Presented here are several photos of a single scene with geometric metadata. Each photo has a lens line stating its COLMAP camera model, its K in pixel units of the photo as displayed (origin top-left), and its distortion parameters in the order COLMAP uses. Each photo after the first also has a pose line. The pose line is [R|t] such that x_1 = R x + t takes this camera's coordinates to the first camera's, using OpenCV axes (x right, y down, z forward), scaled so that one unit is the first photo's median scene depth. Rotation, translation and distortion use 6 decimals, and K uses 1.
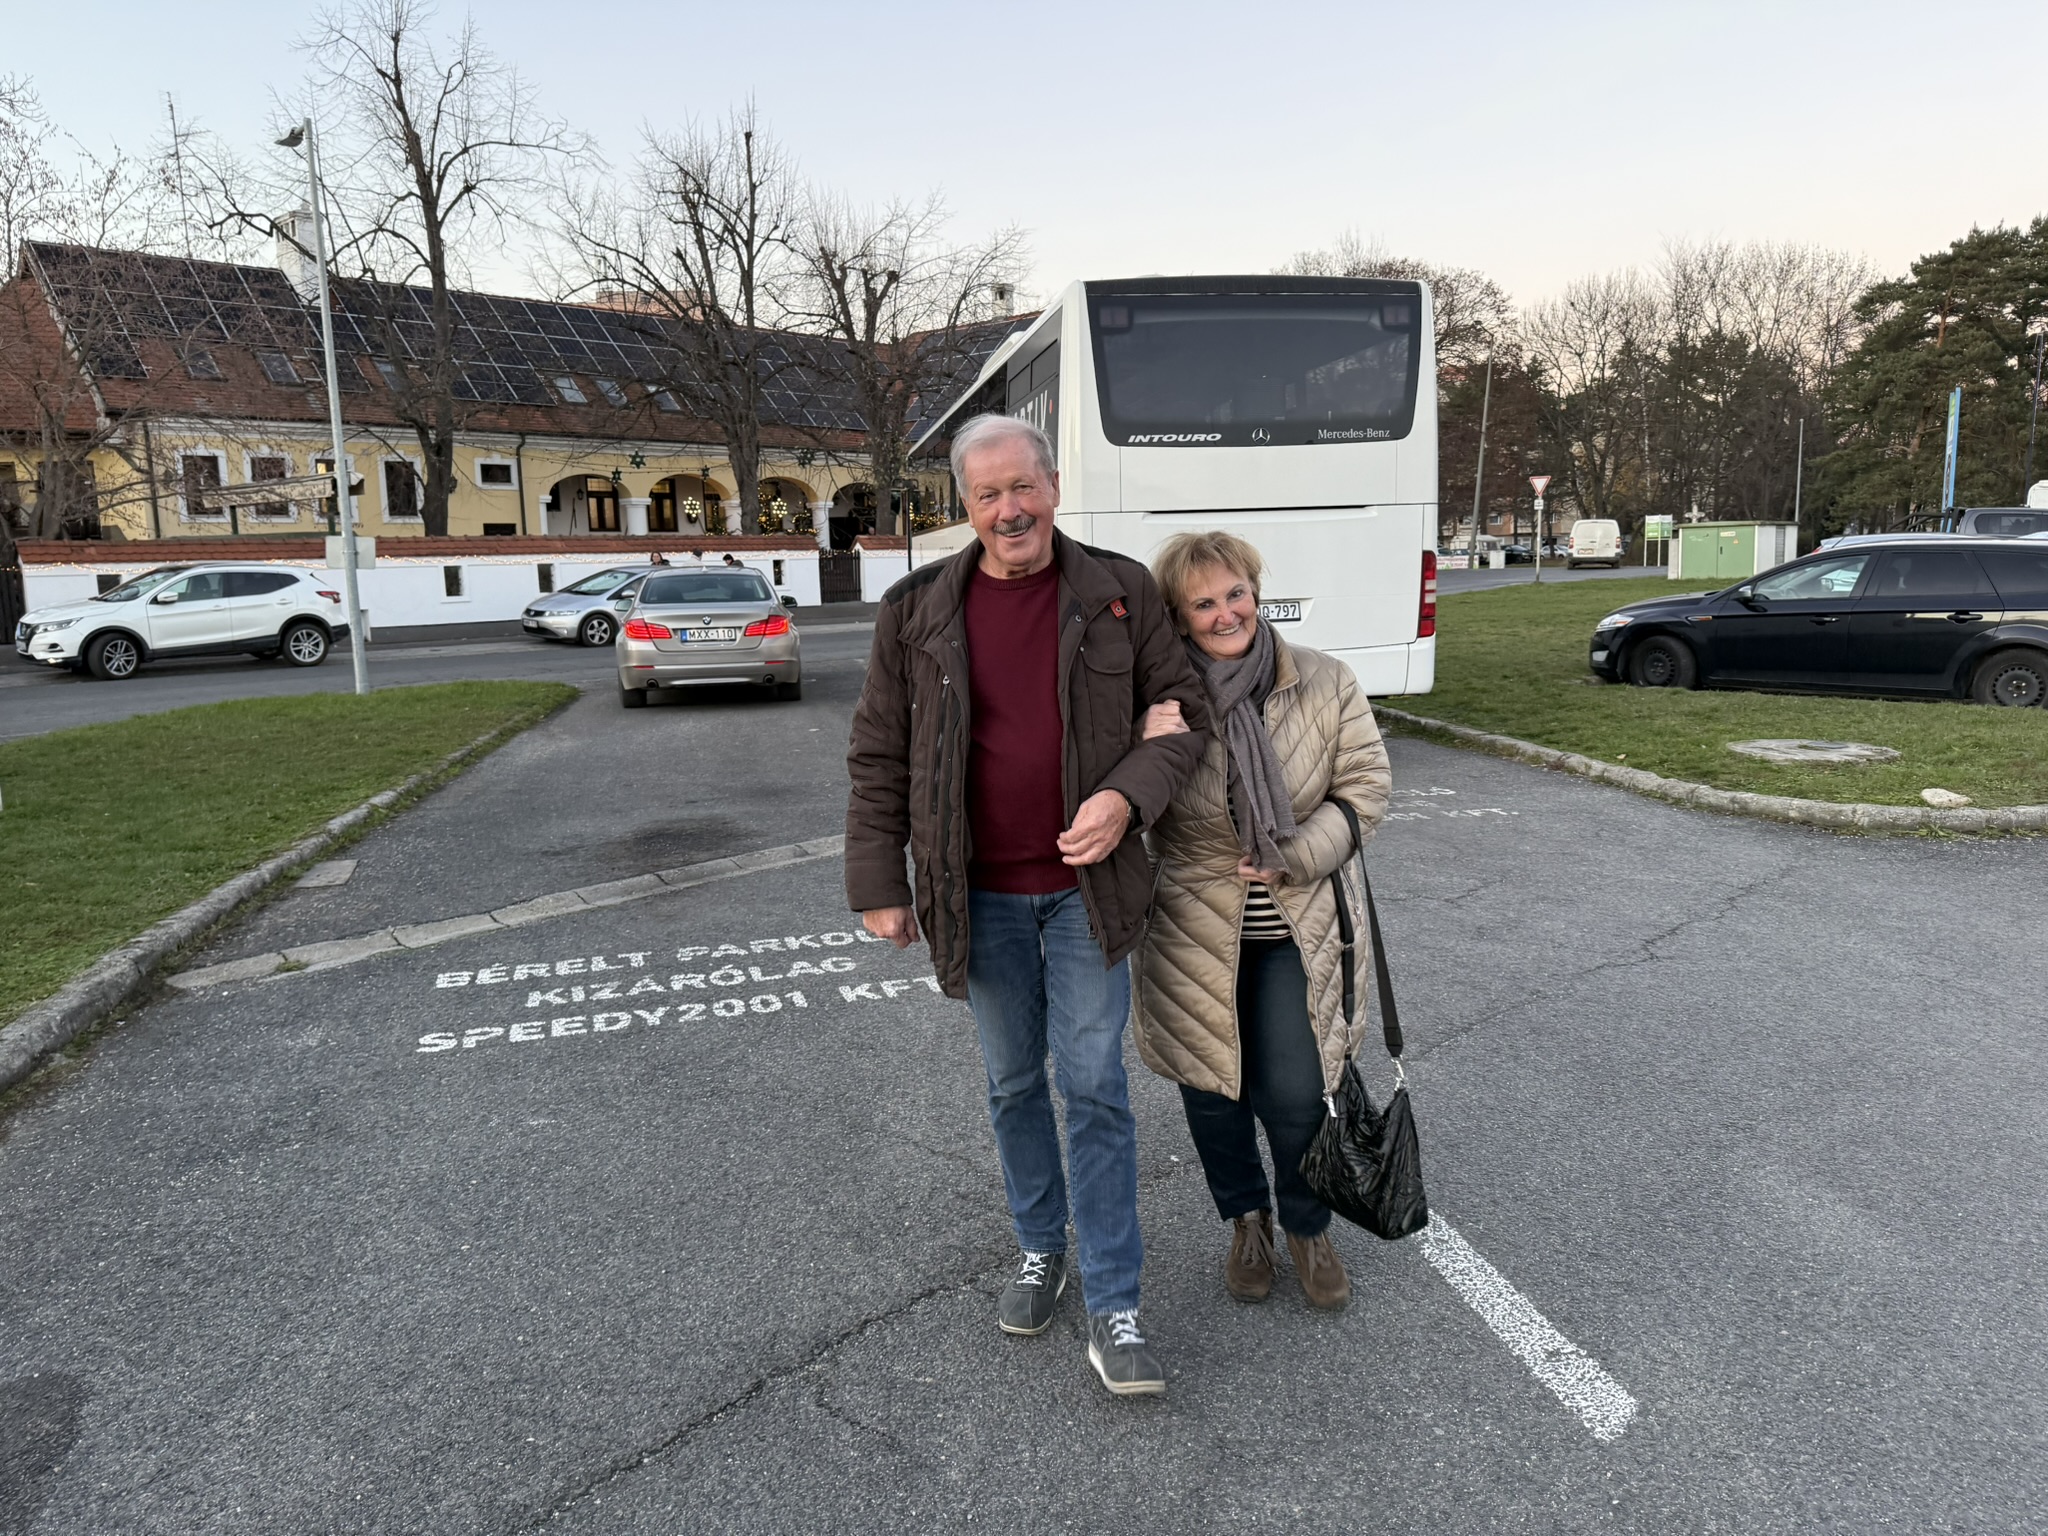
lens RADIAL K [[1481.6, 0, 979.6], [0, 1481.6, 771.3], [0, 0, 1]] dist [0.103445, -0.110829]
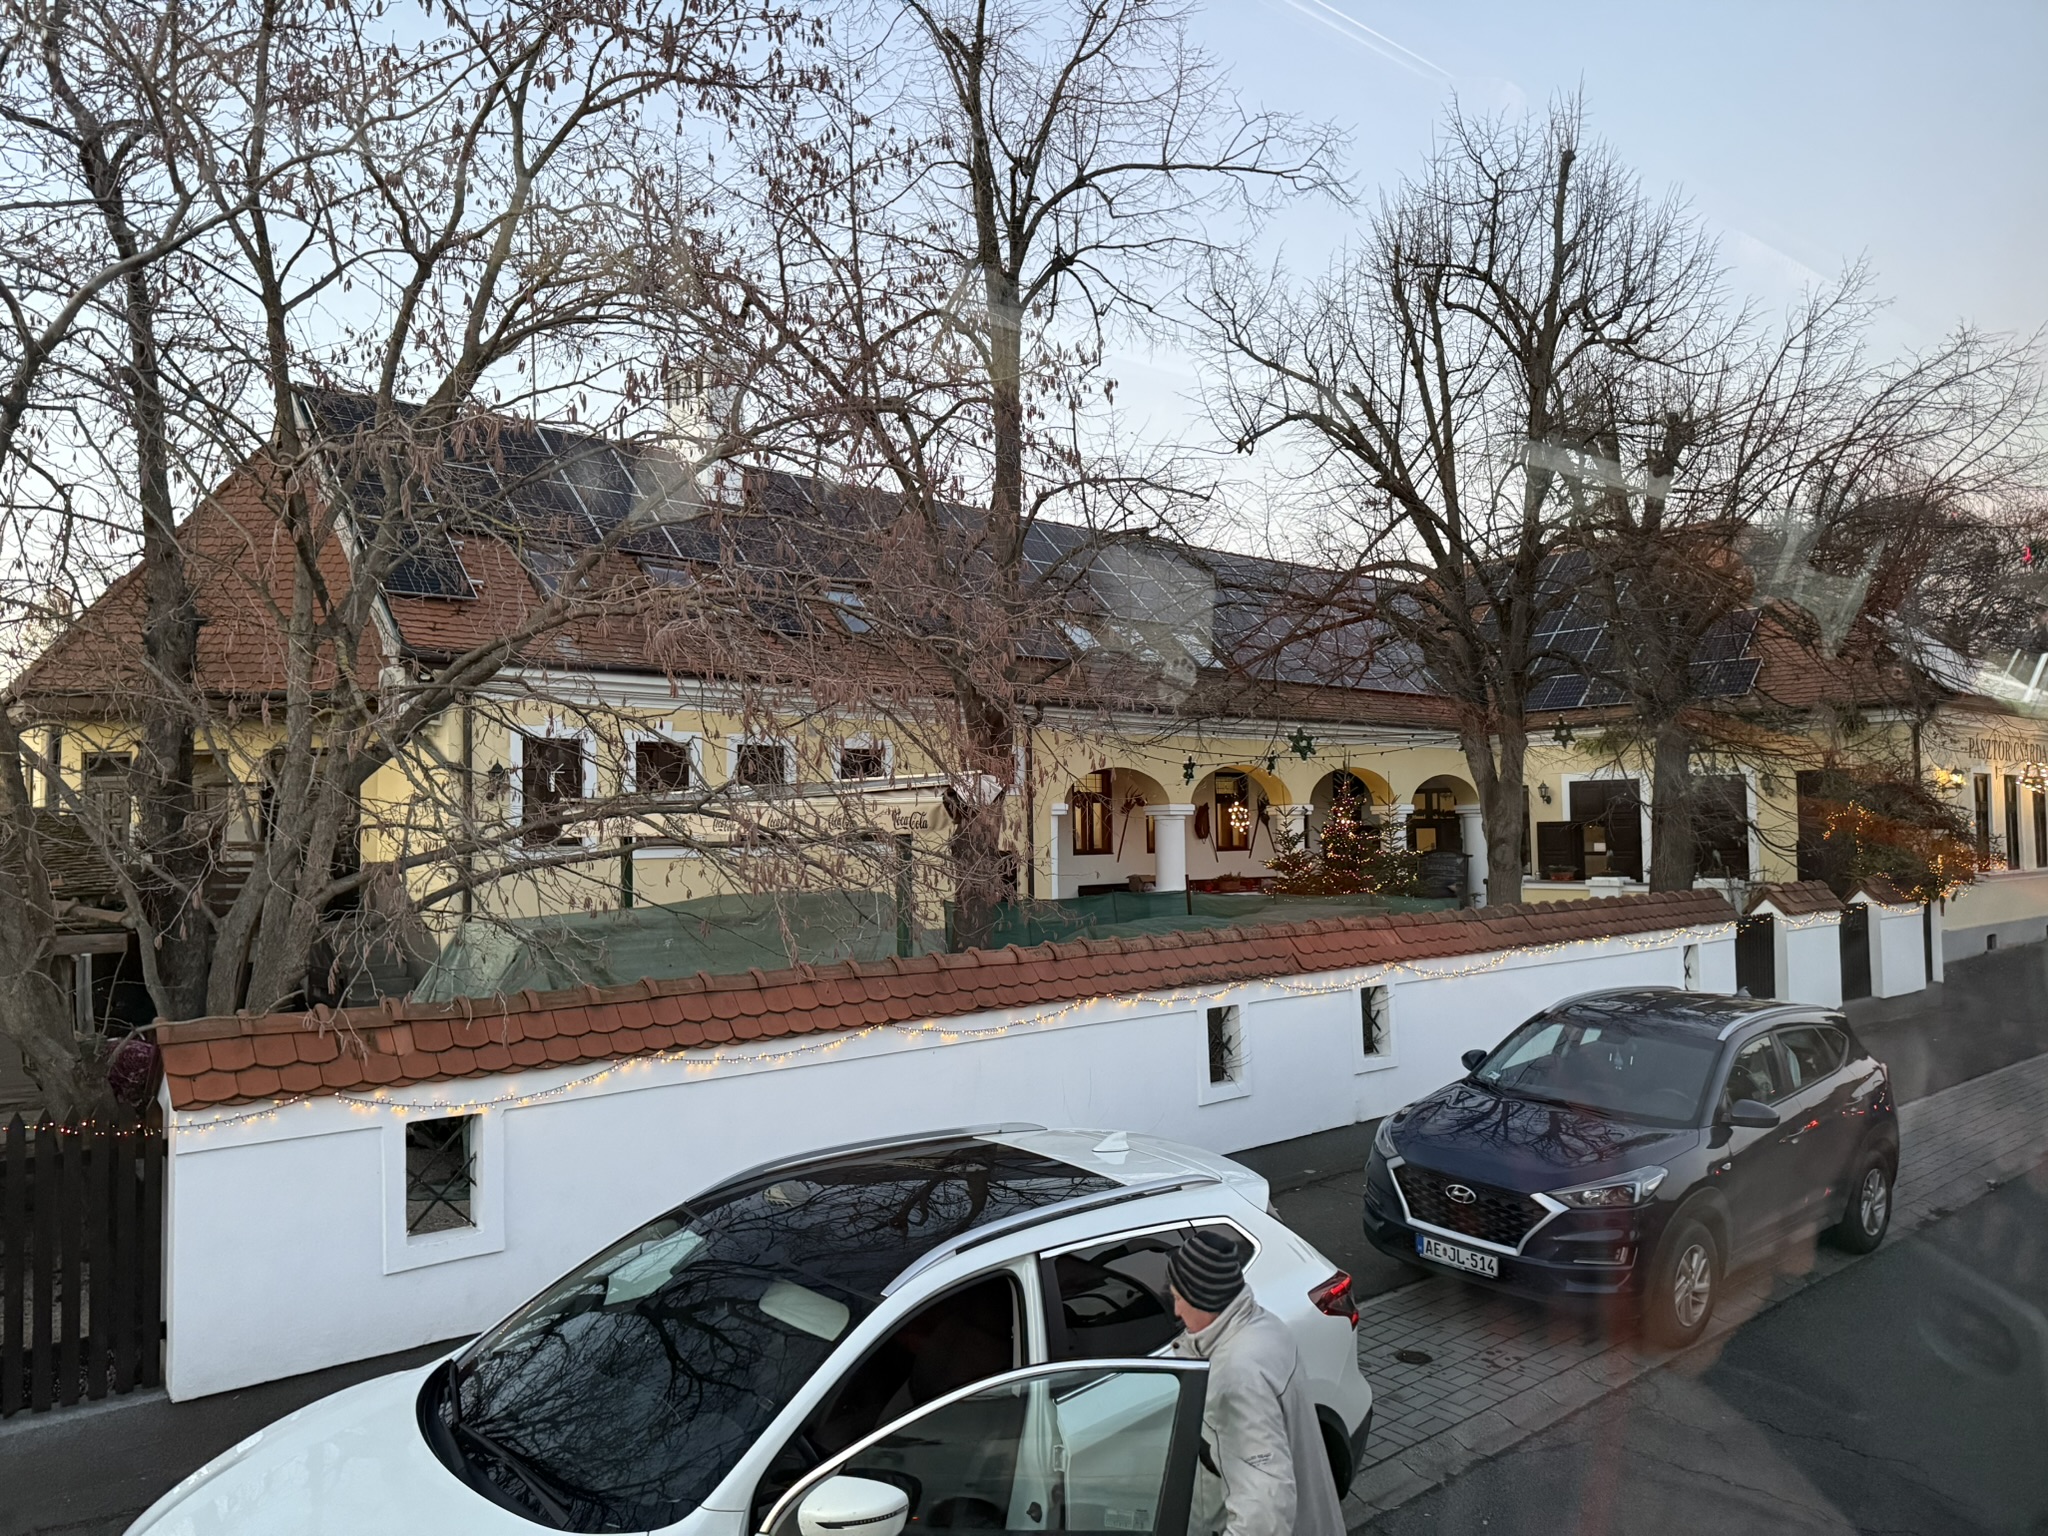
lens RADIAL K [[1481.6, 0, 979.6], [0, 1481.6, 771.3], [0, 0, 1]] dist [0.103445, -0.110829]
pose [[0.994991, 0.004102, -0.099877, -0.324889], [-0.022731, 0.982266, -0.186111, -0.107297], [0.097342, 0.187449, 0.977439, 0.521225]]
